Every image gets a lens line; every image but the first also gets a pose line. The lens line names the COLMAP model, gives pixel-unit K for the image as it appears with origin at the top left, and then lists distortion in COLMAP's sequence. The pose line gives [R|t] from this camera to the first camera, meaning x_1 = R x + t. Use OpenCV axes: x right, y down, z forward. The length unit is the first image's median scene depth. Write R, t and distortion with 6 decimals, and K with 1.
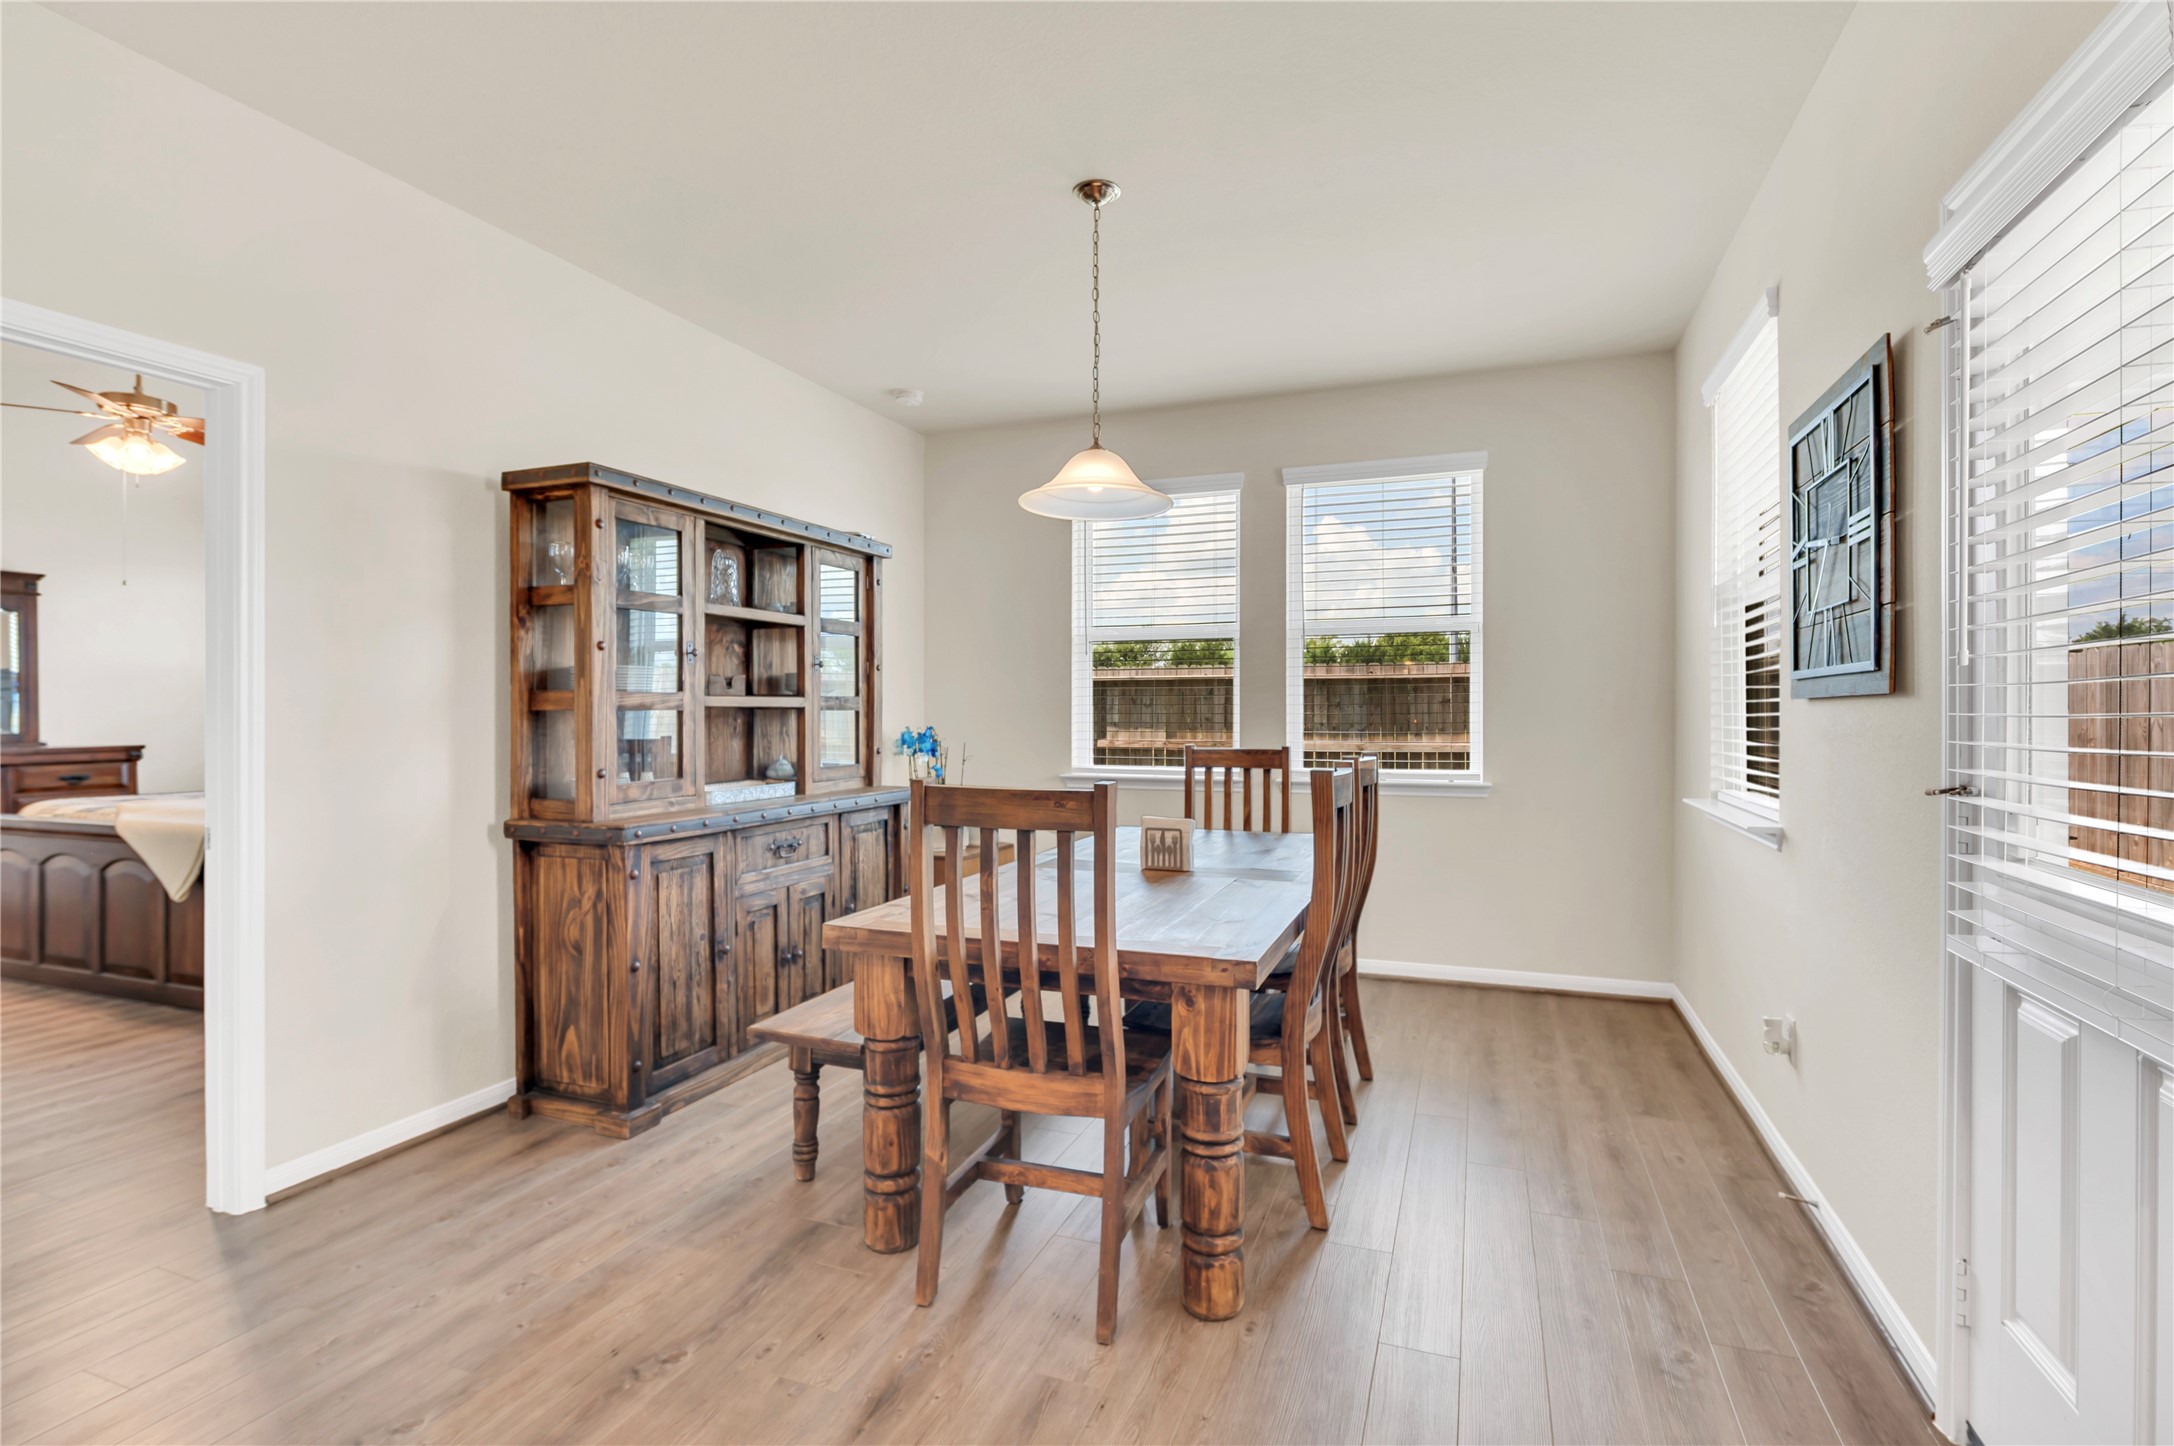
lens RADIAL K [[1038.0, 0, 1079.7], [0, 1038.0, 722.1], [0, 0, 1]] dist [-0.004436, -0.000657]
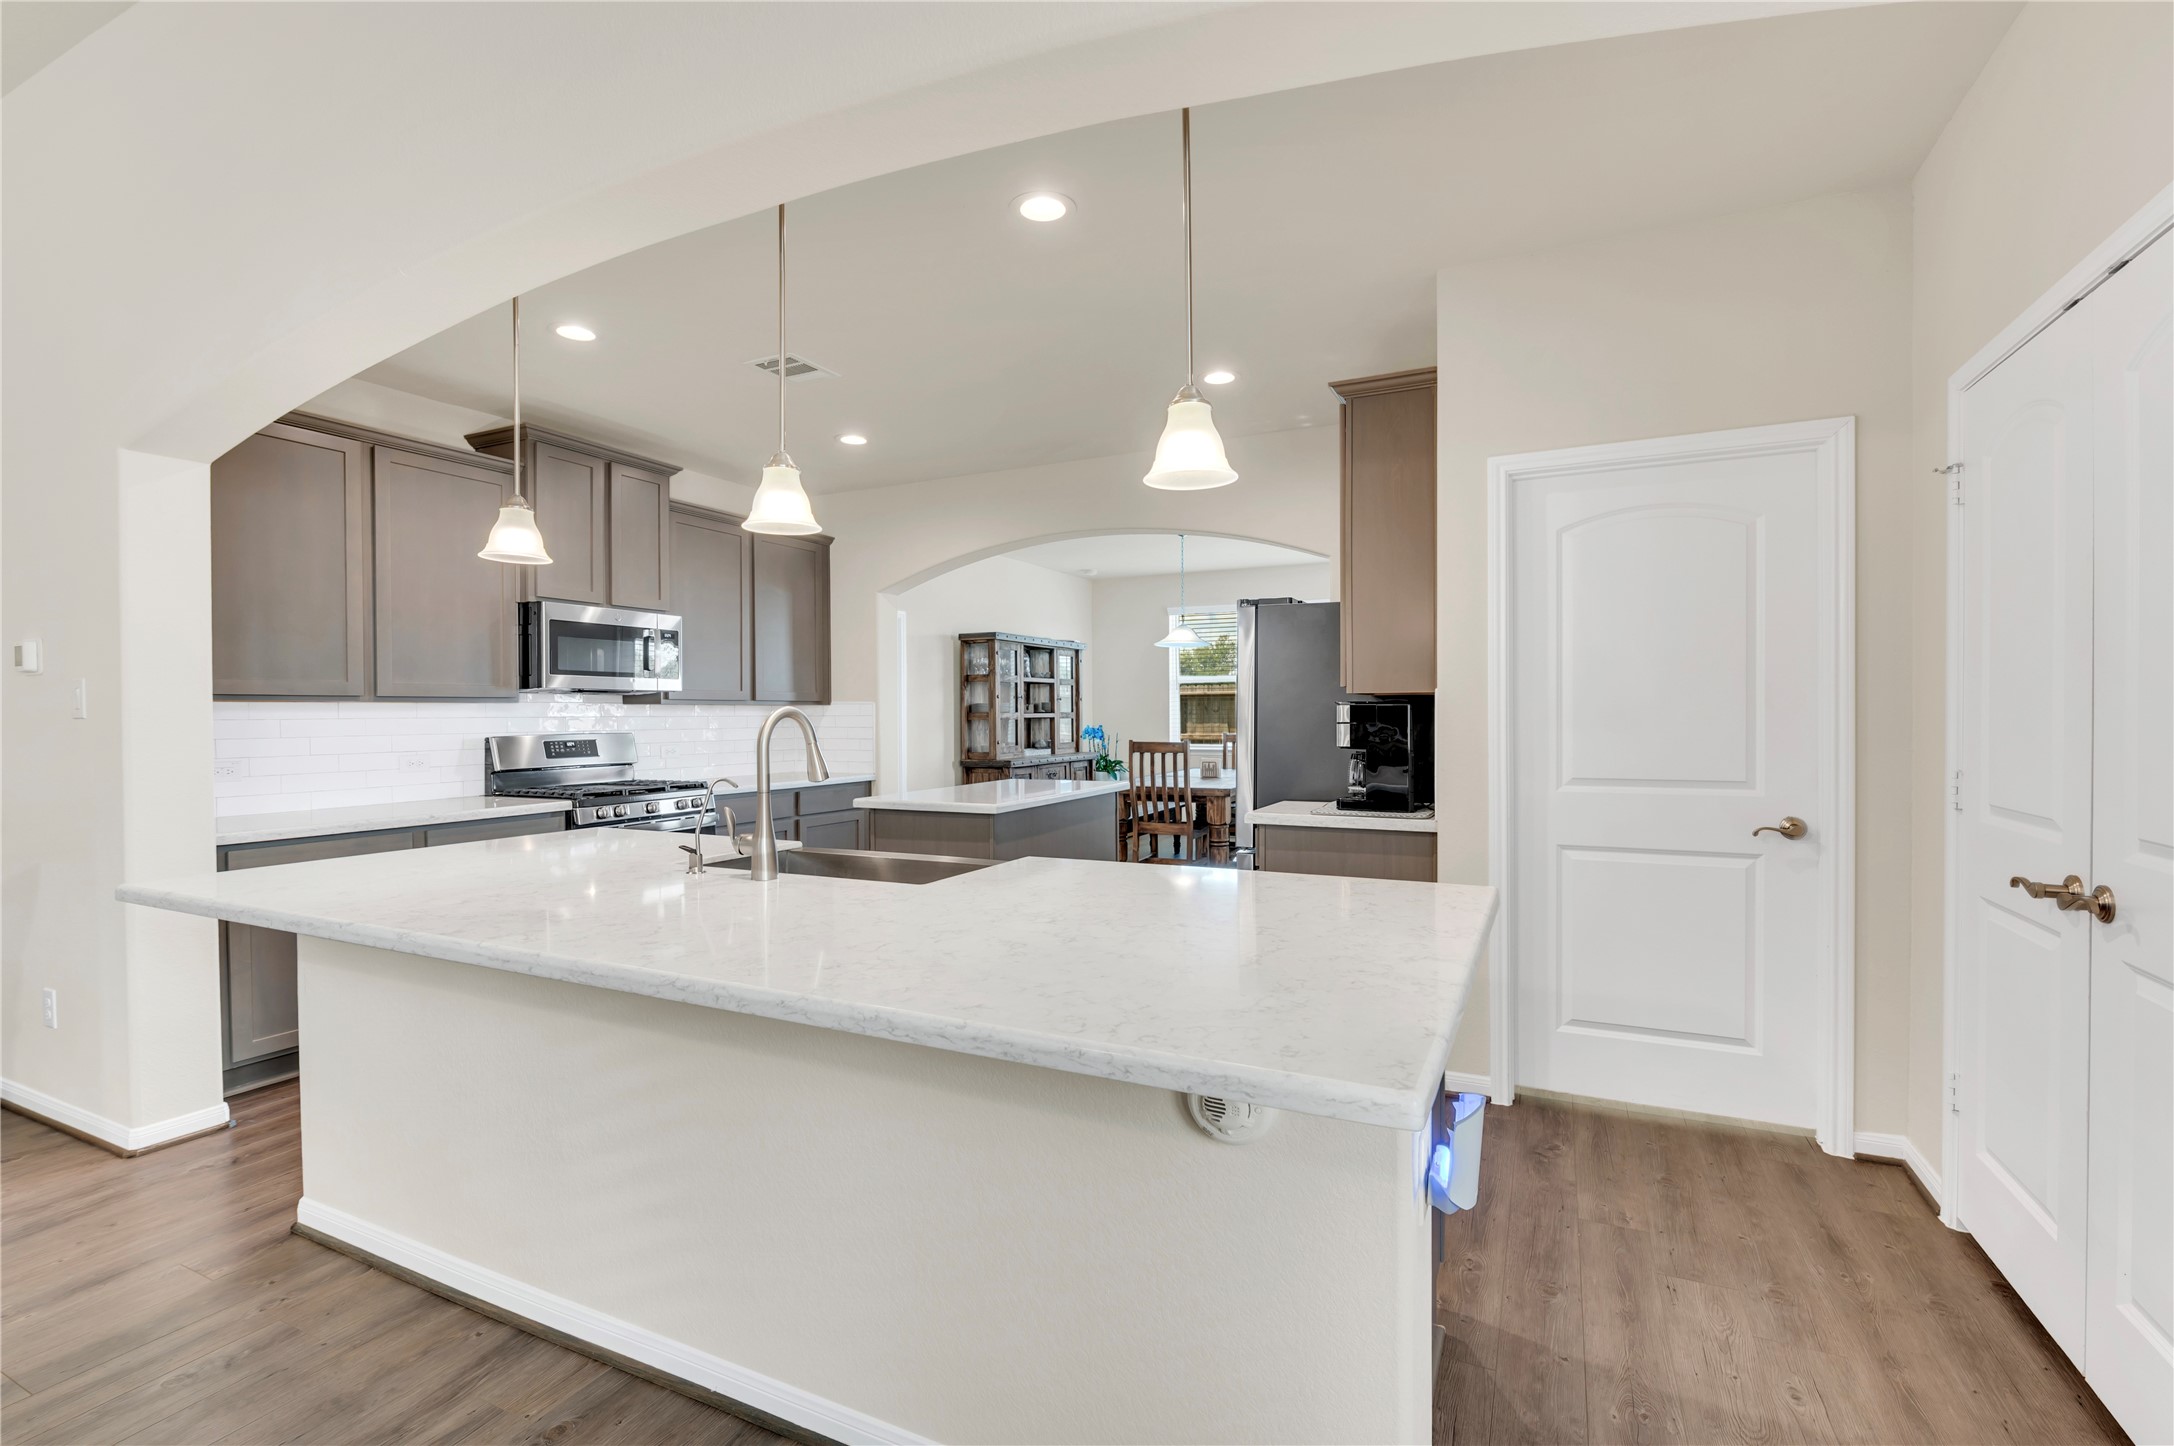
lens RADIAL K [[934.2, 0, 1089.5], [0, 934.2, 721.8], [0, 0, 1]] dist [-0.035238, -0.000016]
pose [[0.995408, -0.006201, -0.095520, 0.020167], [0.006087, 0.999980, -0.001488, -0.000762], [0.095527, 0.000900, 0.995426, -1.152672]]
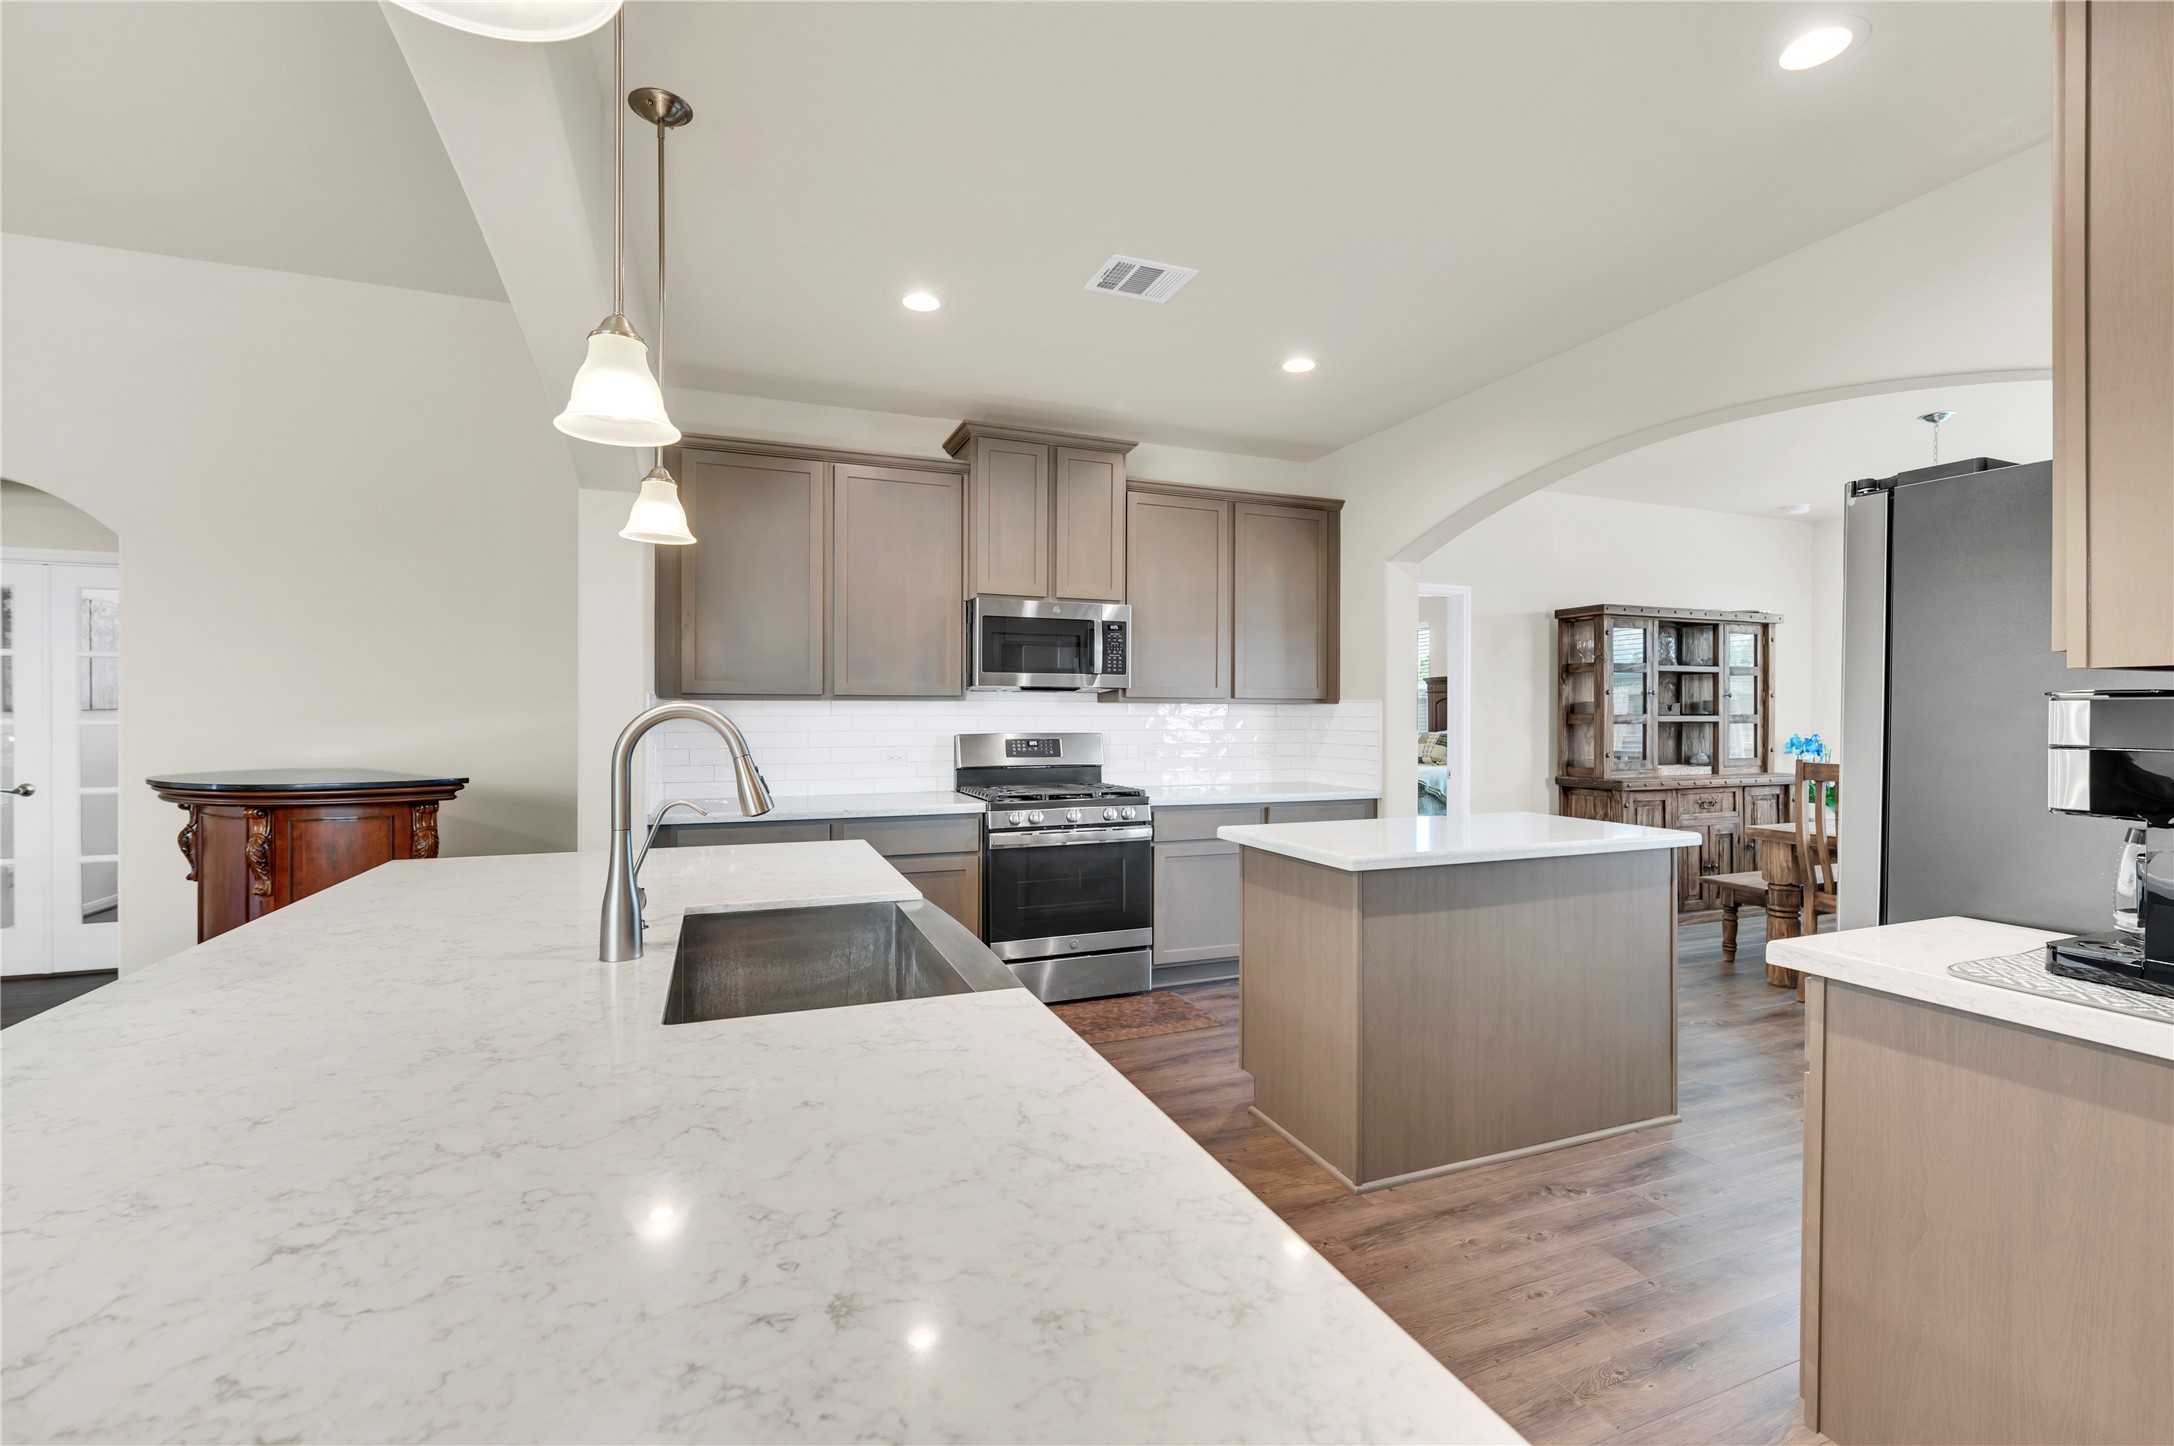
lens RADIAL K [[958.3, 0, 1060.8], [0, 958.3, 717.0], [0, 0, 1]] dist [-0.001427, -0.000206]
pose [[0.680653, 0.001319, -0.732605, 0.145801], [-0.008249, 0.999949, -0.005863, -0.004189], [0.732560, 0.010034, 0.680629, -0.840456]]
